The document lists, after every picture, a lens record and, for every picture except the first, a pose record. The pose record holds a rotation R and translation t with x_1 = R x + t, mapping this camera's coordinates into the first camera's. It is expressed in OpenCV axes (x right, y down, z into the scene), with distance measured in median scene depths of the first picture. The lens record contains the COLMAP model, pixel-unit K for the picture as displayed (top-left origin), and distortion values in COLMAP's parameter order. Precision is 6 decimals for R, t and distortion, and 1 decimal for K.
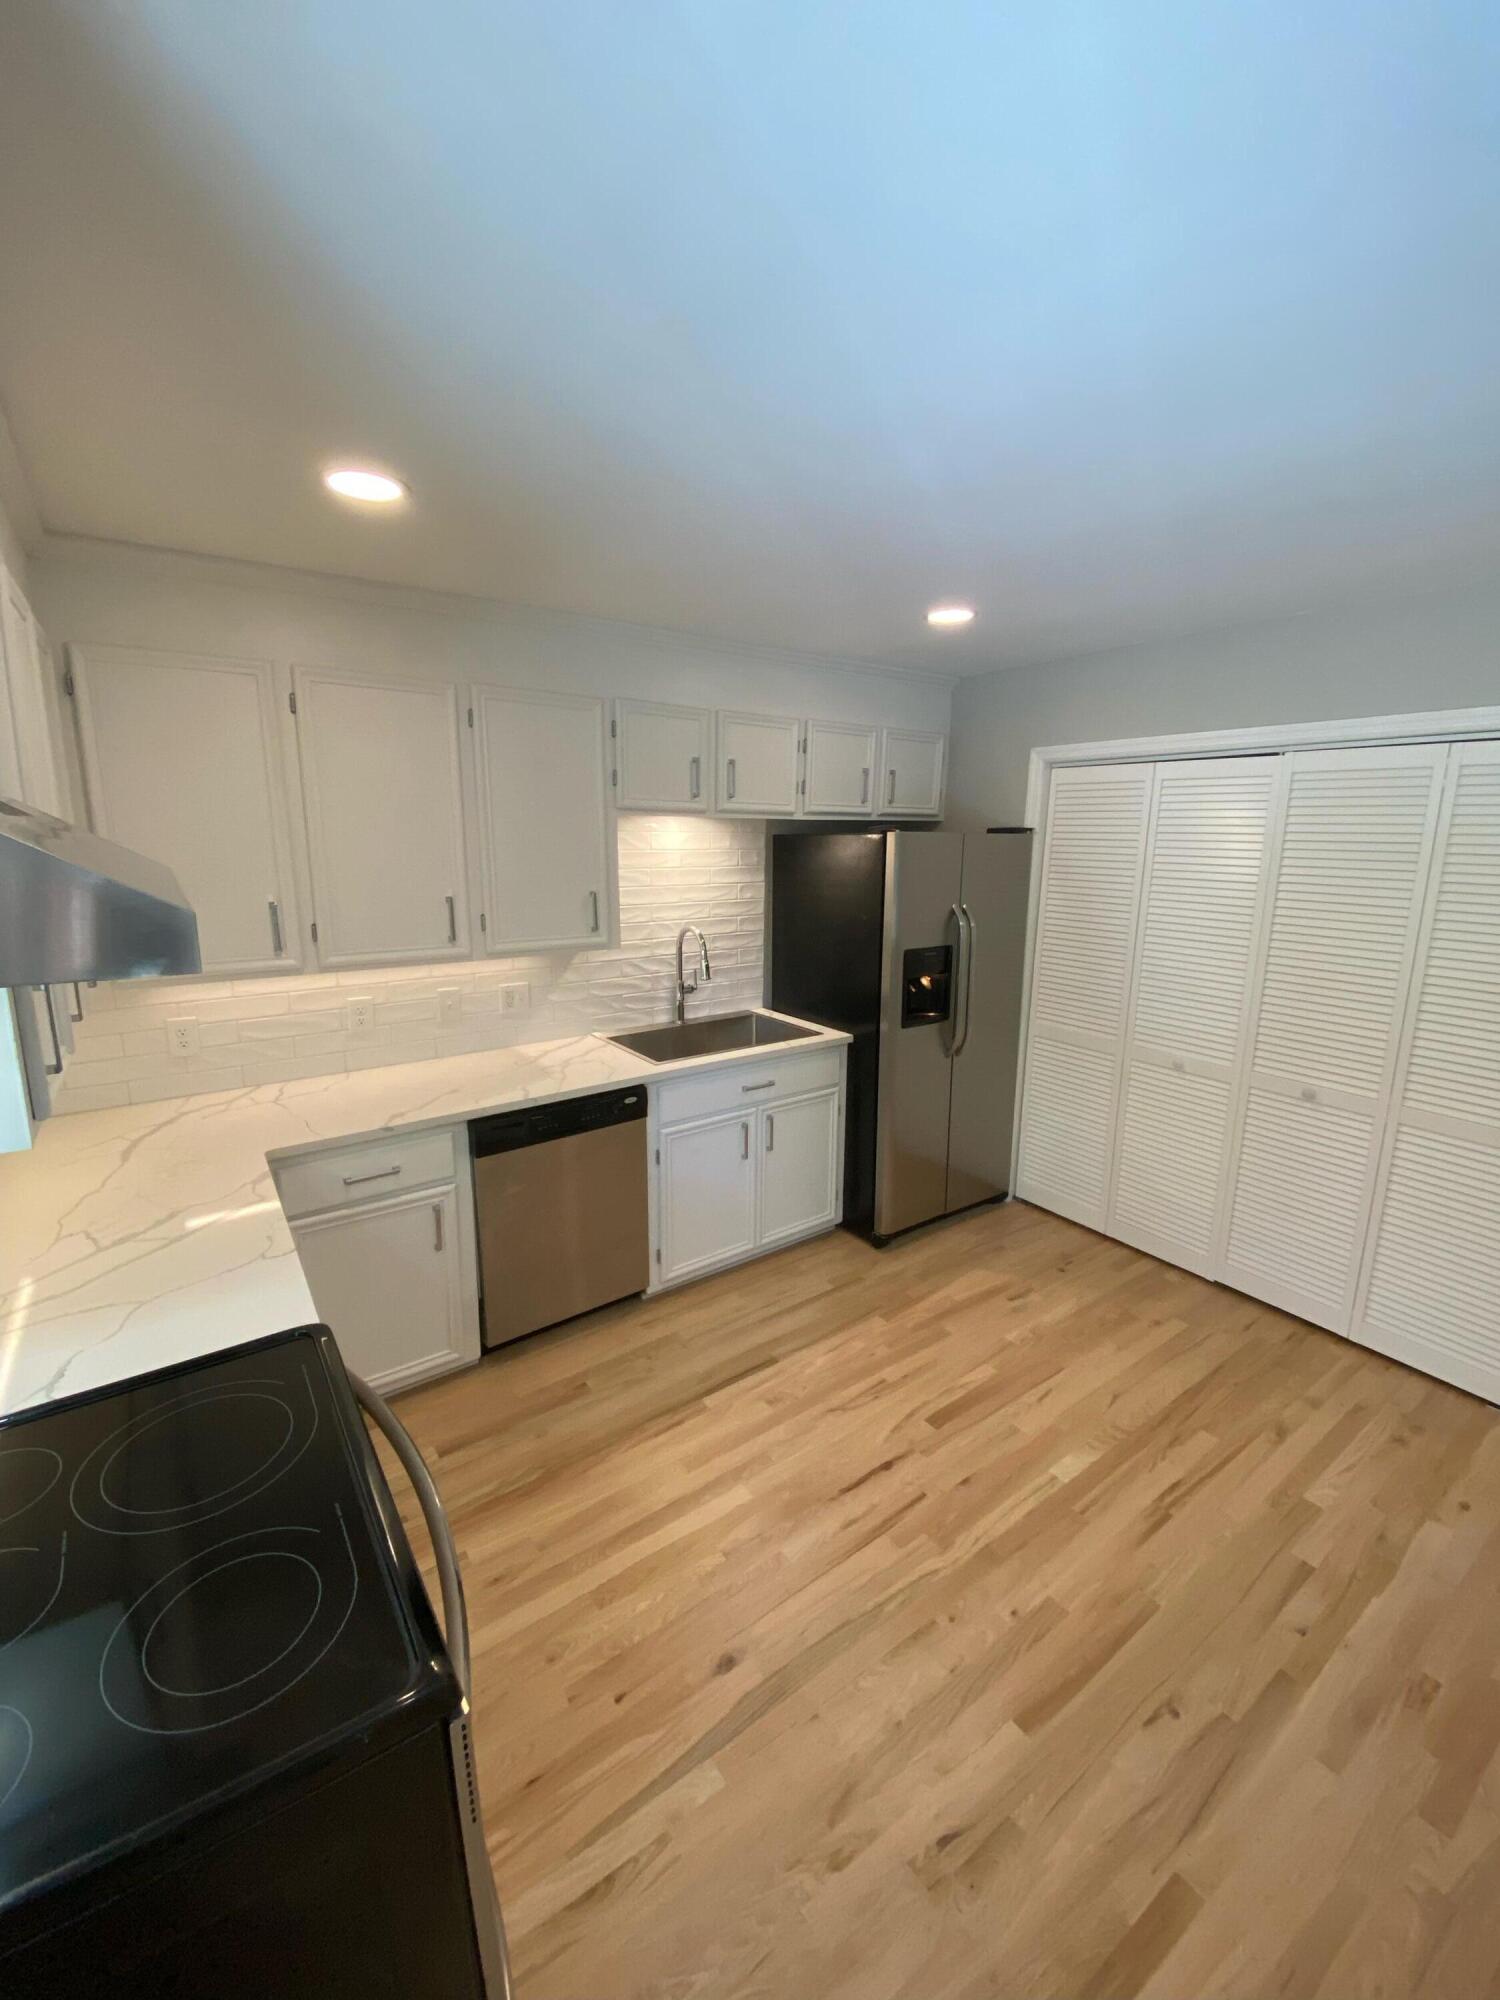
lens RADIAL K [[816.2, 0, 754.5], [0, 816.2, 975.9], [0, 0, 1]] dist [0.048259, -0.028808]
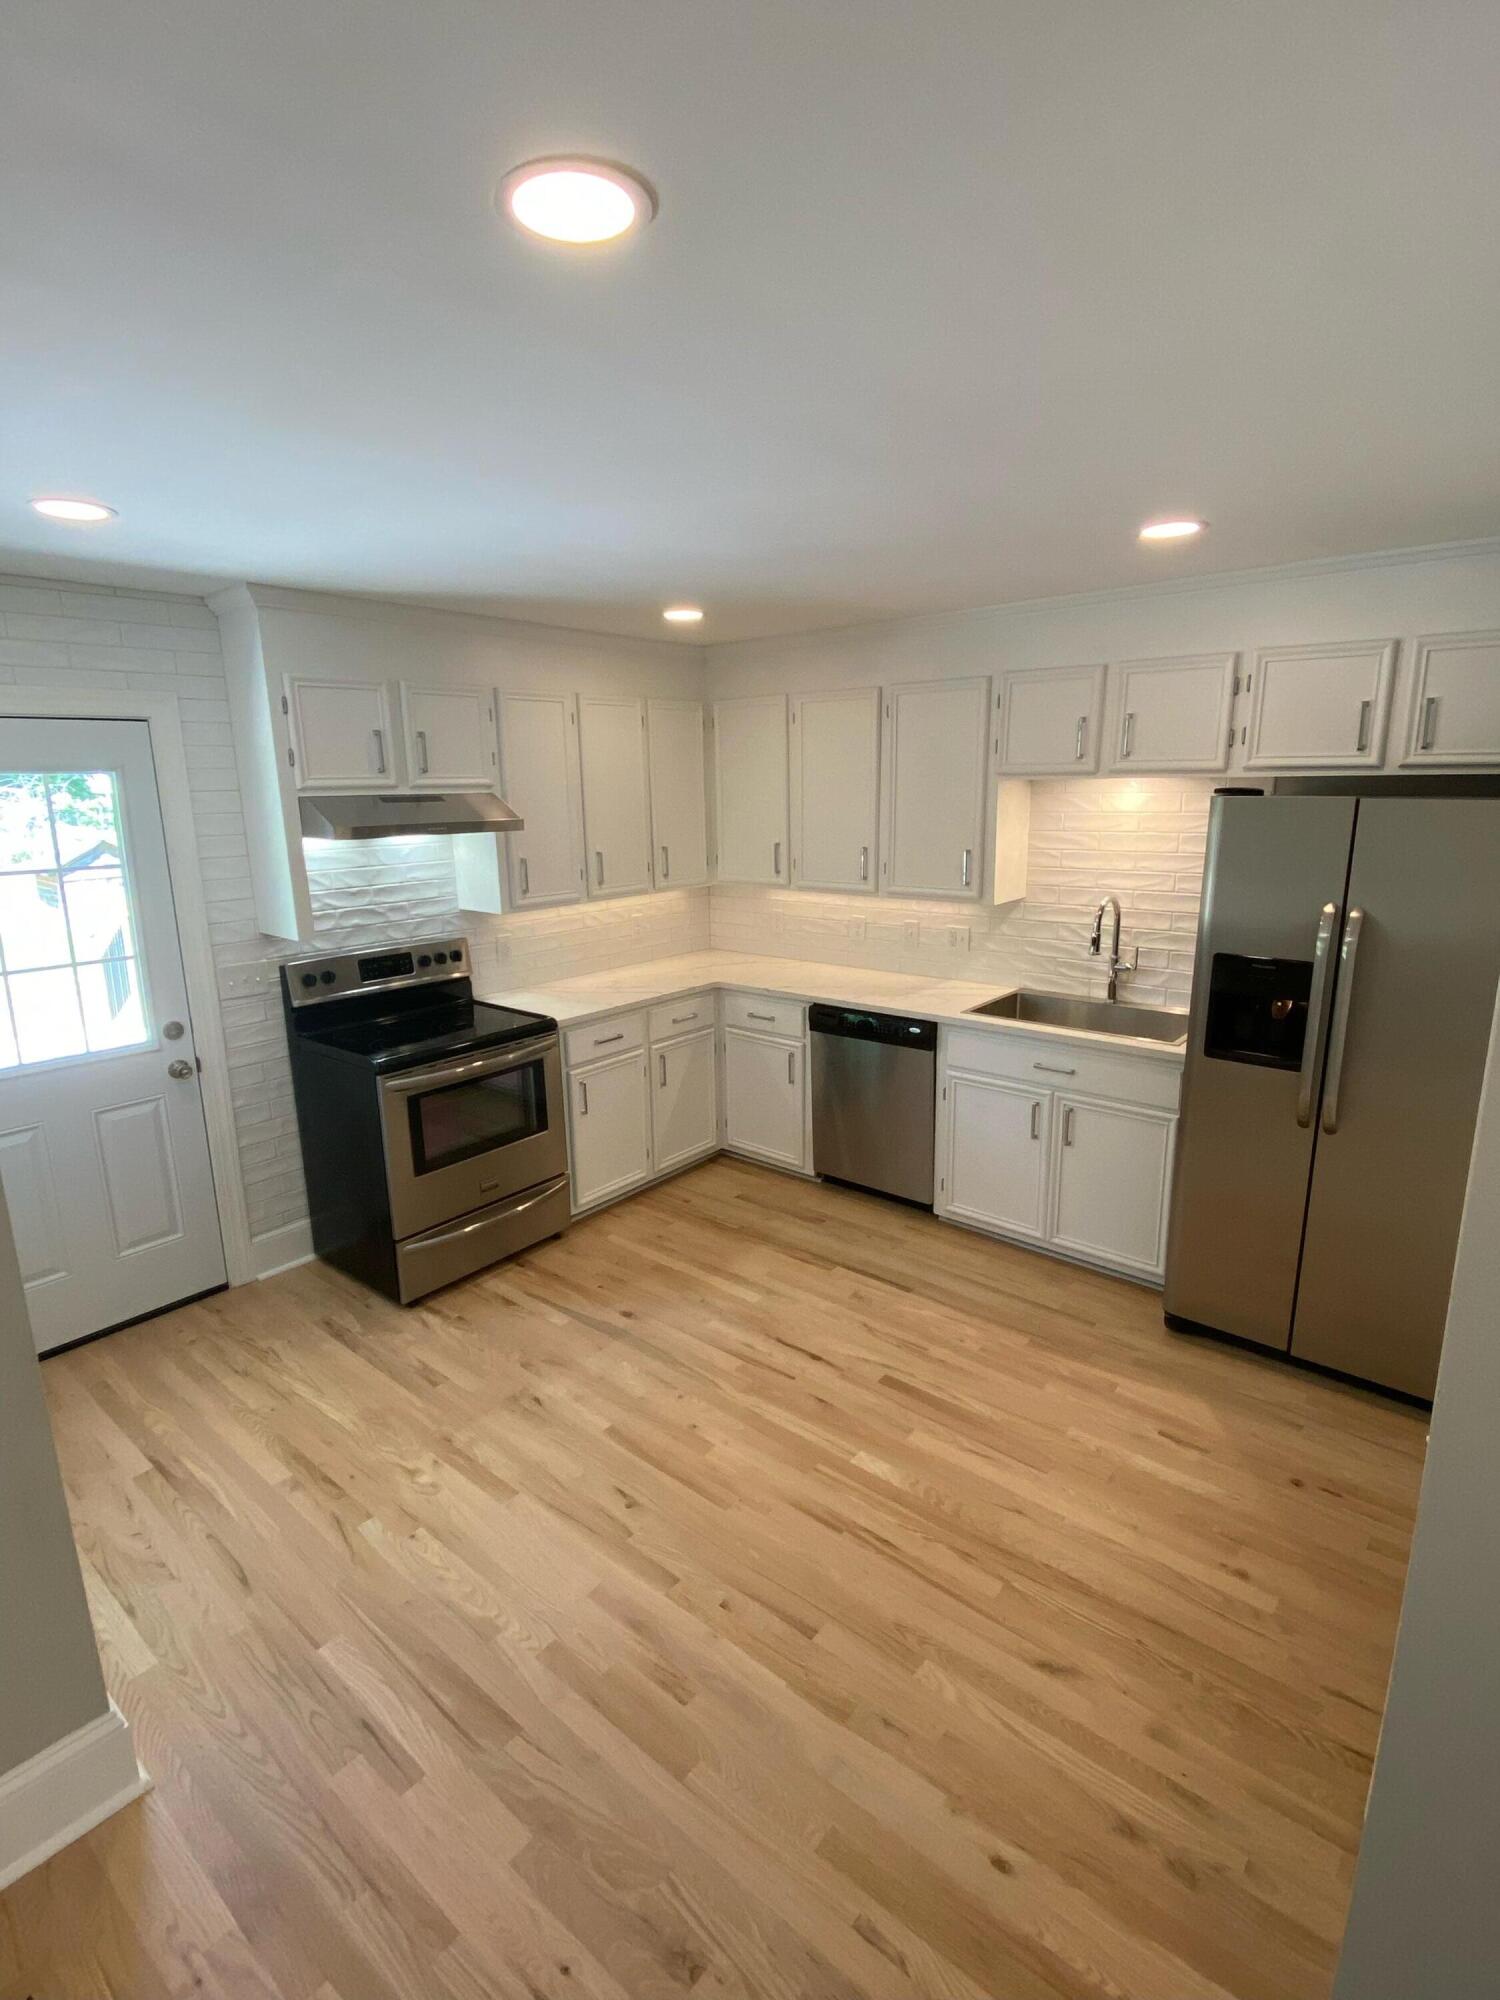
lens RADIAL K [[933.4, 0, 758.0], [0, 933.4, 995.5], [0, 0, 1]] dist [0.003989, -0.000095]
pose [[0.258351, 0.204678, -0.944120, 1.089718], [-0.158893, 0.972991, 0.167457, -0.085452], [0.952894, 0.106751, 0.283895, 0.438812]]
